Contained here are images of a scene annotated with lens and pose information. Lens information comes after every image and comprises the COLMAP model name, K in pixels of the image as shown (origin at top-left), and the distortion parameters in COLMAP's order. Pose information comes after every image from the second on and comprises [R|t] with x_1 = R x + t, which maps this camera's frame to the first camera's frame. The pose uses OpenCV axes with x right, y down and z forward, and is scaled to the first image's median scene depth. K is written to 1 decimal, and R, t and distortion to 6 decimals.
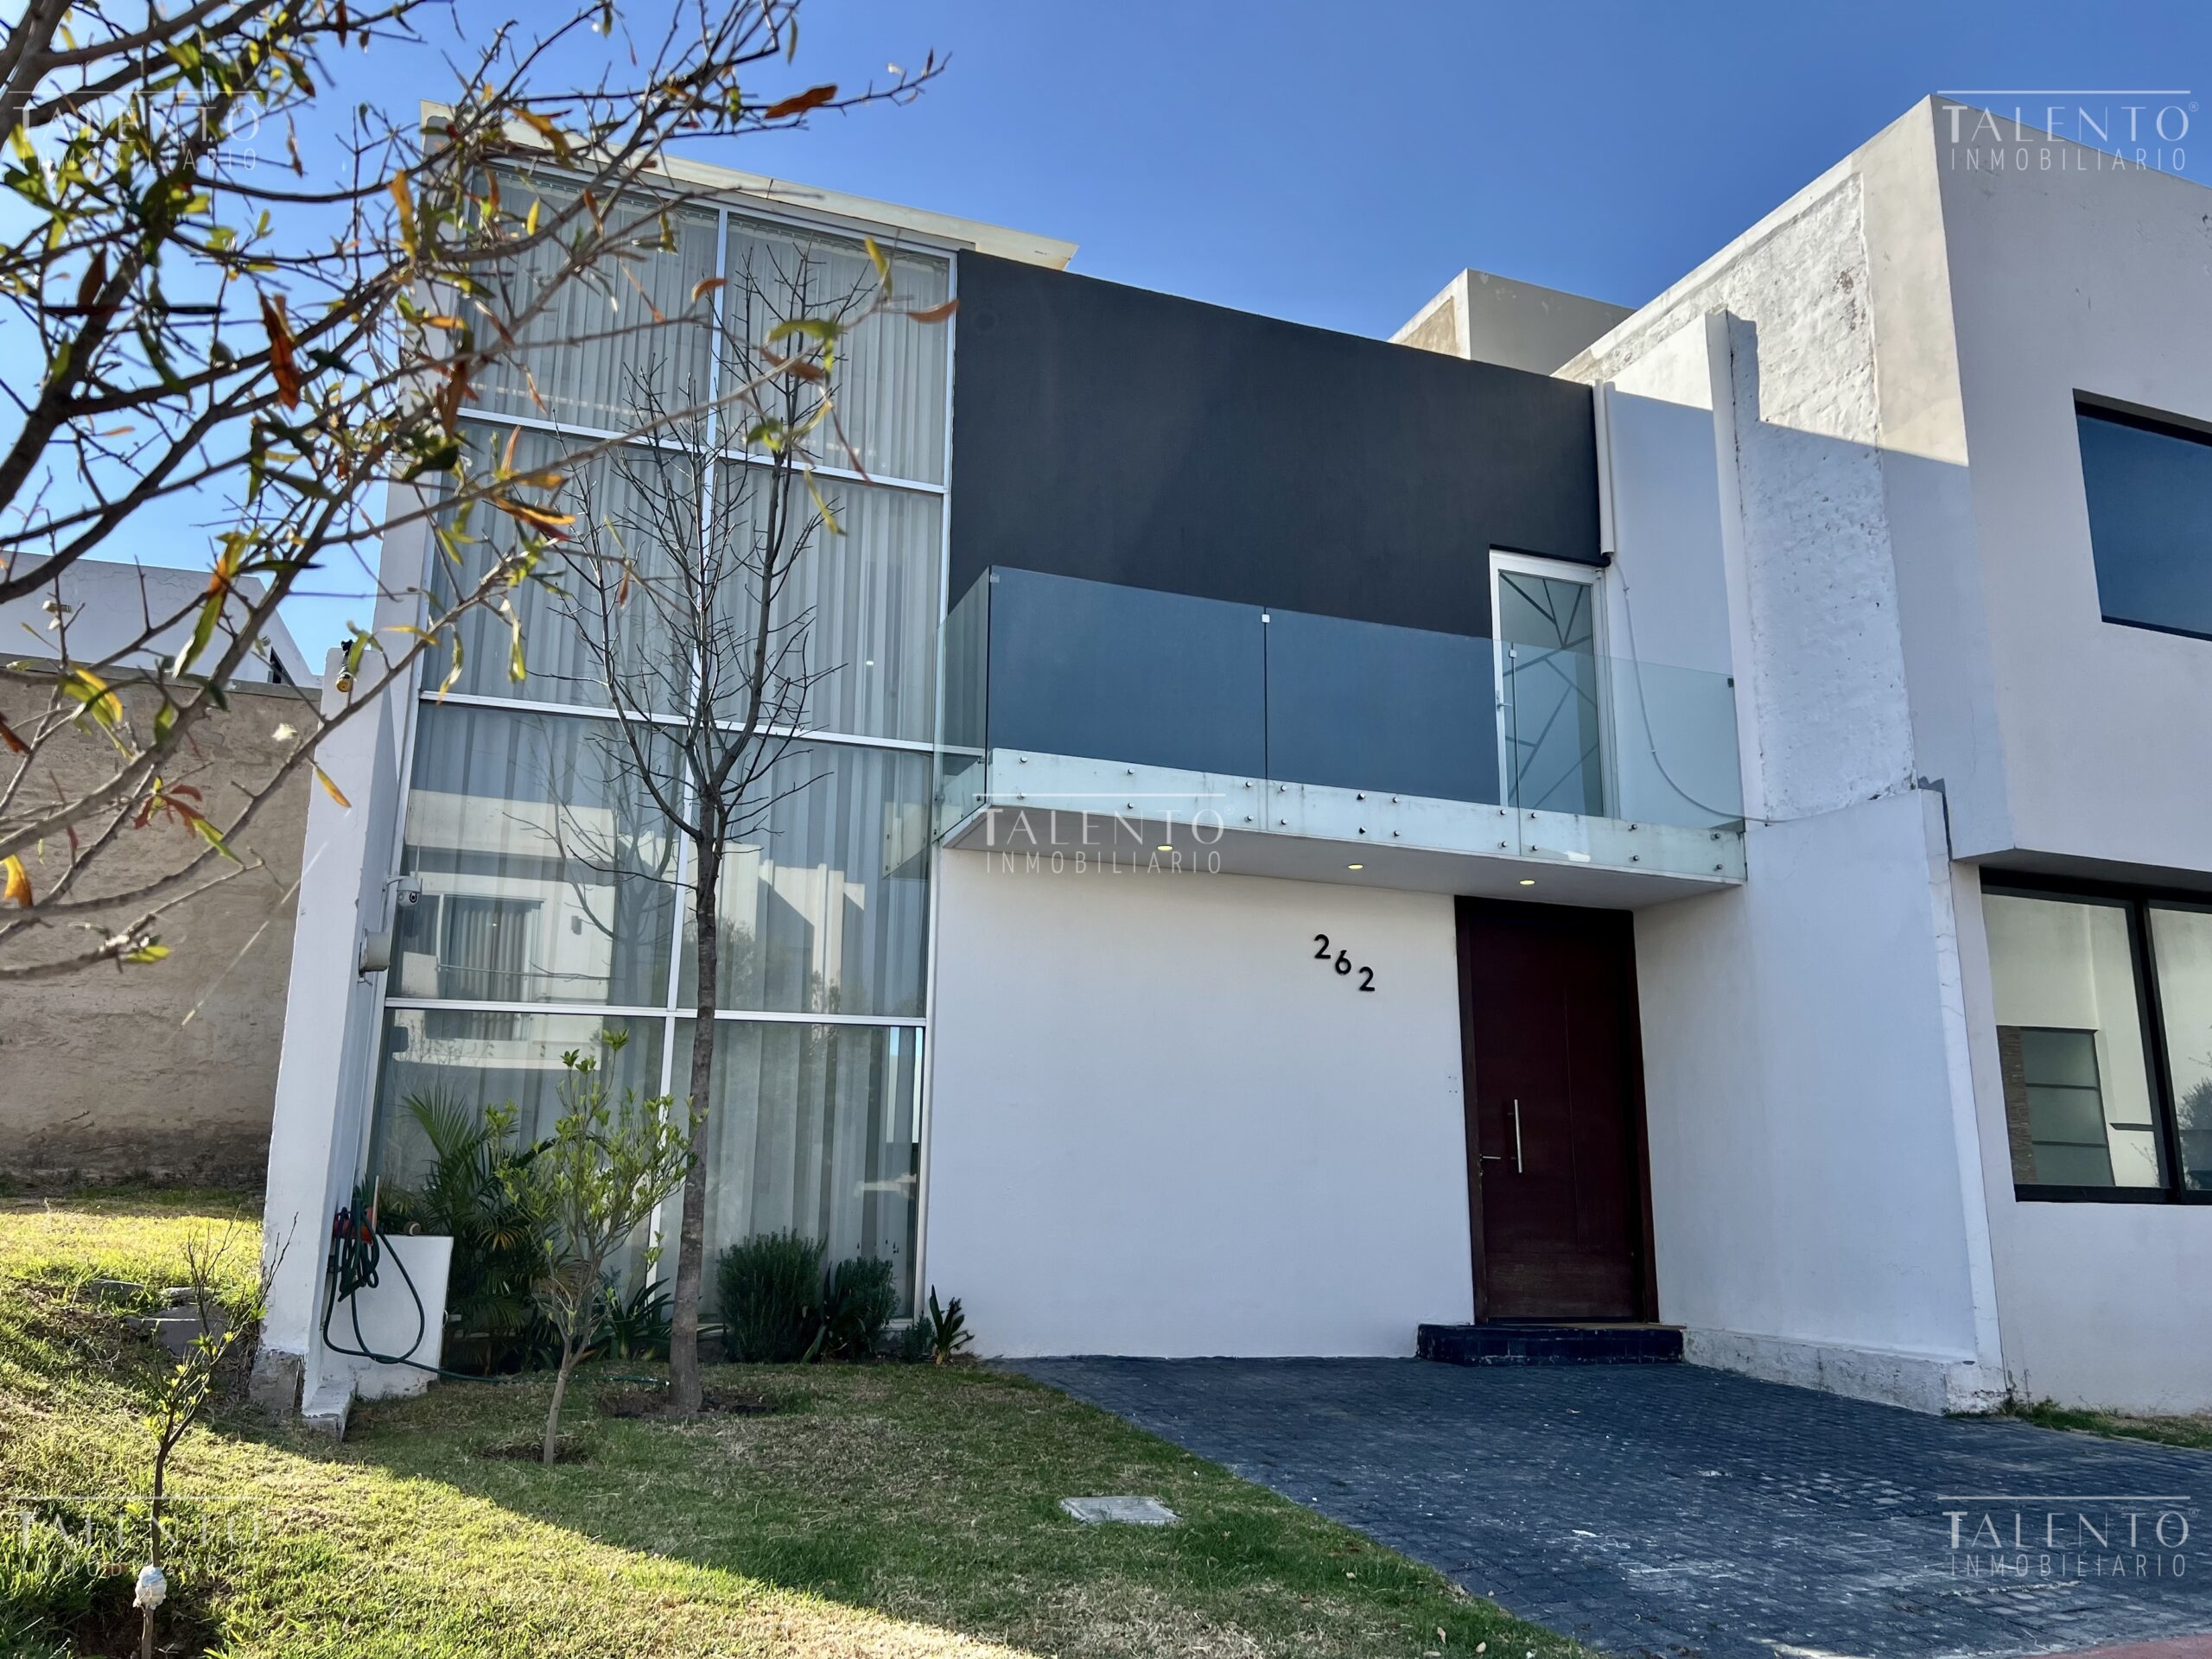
lens RADIAL K [[1649.9, 0, 1103.5], [0, 1649.9, 837.2], [0, 0, 1]] dist [0.035000, -0.013290]
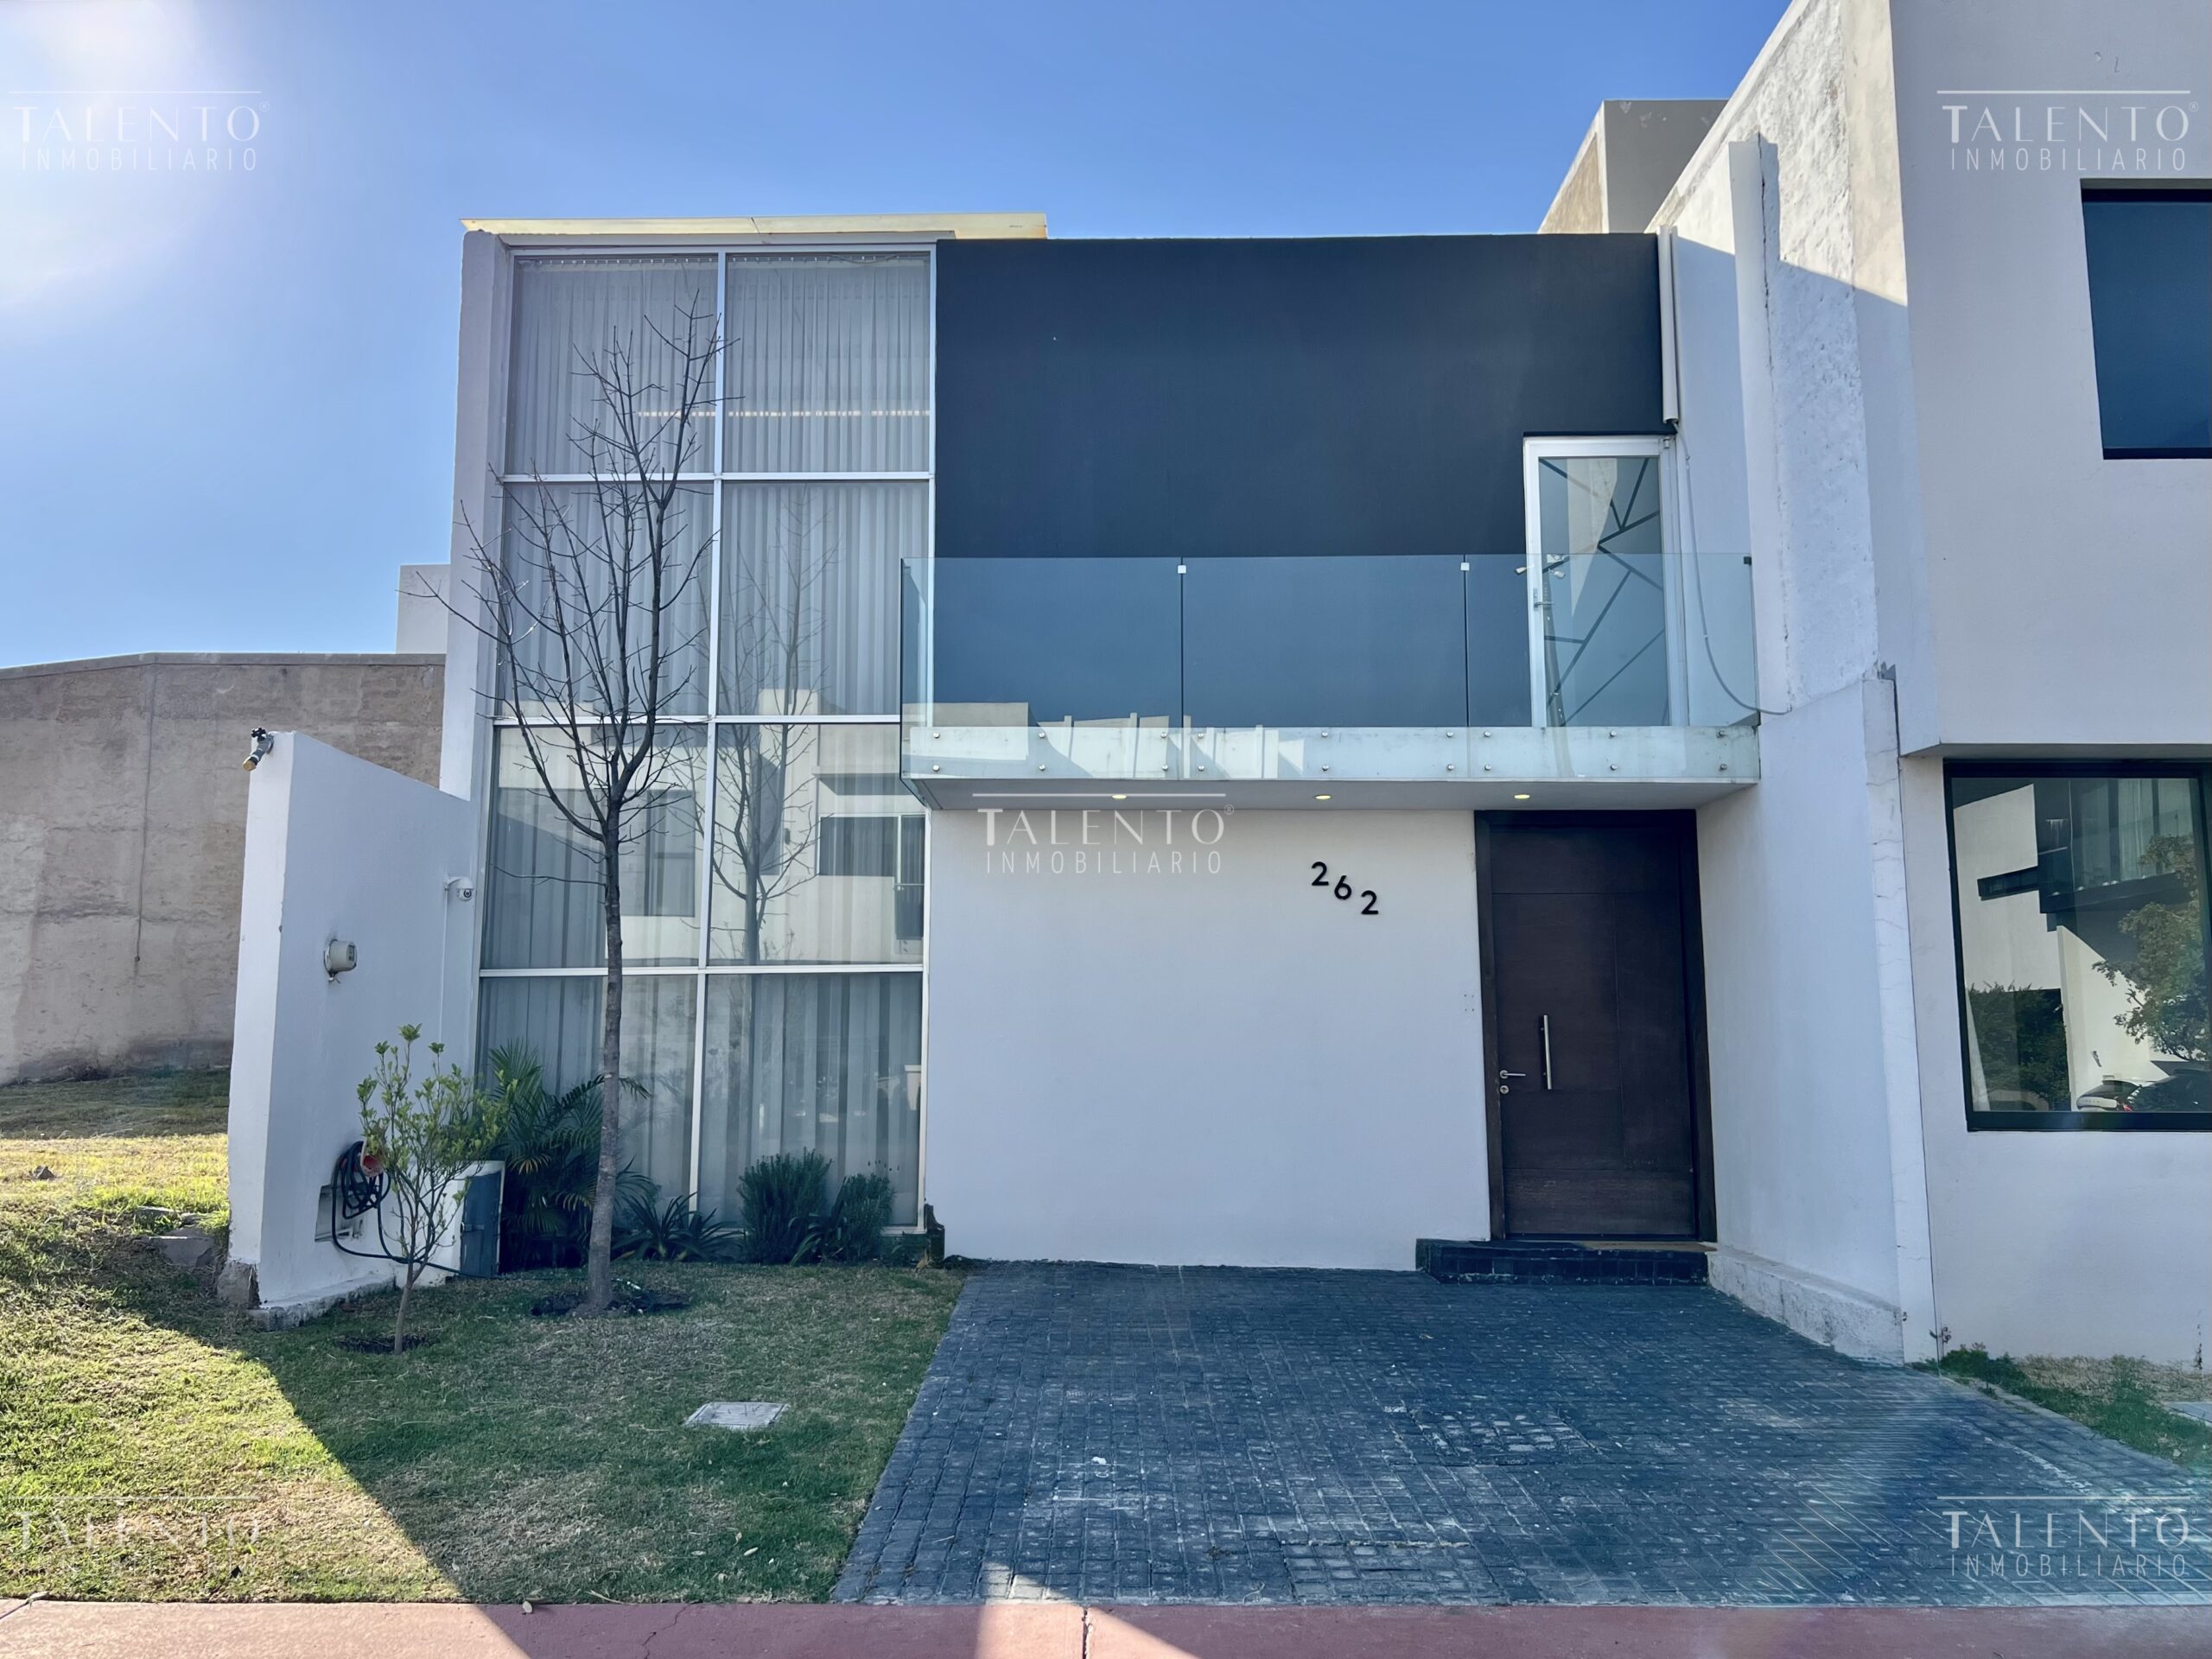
lens RADIAL K [[1649.9, 0, 1083.2], [0, 1649.9, 846.6], [0, 0, 1]] dist [0.035000, -0.013290]
pose [[0.931843, -0.058762, -0.358071, 0.361570], [0.089898, 0.993422, 0.070923, -0.035449], [0.351548, -0.098279, 0.930997, 0.003341]]
